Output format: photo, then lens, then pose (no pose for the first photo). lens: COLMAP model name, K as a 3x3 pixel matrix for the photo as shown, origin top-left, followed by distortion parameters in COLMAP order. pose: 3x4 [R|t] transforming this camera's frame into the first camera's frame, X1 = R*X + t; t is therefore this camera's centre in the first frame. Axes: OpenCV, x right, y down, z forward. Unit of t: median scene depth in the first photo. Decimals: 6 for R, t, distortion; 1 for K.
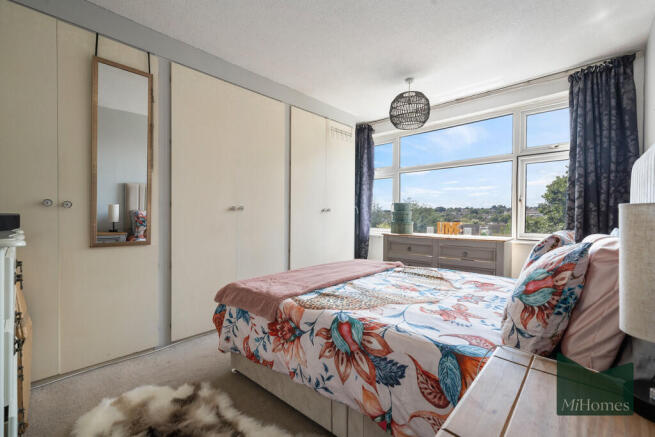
lens RADIAL K [[287.7, 0, 327.2], [0, 287.7, 216.7], [0, 0, 1]] dist [-0.000192, -0.000039]
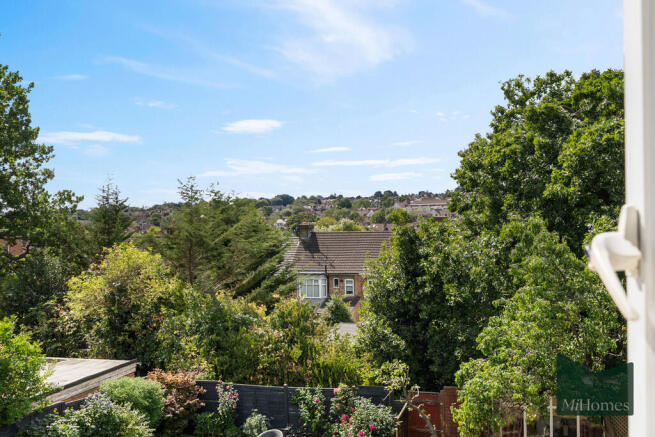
lens RADIAL K [[619.0, 0, 327.6], [0, 619.0, 217.5], [0, 0, 1]] dist [0.001172, 0.000000]
pose [[0.903316, -0.023333, 0.428341, 0.084144], [0.022657, 0.999721, 0.006677, -0.008671], [-0.428378, 0.003674, 0.903592, 0.113096]]
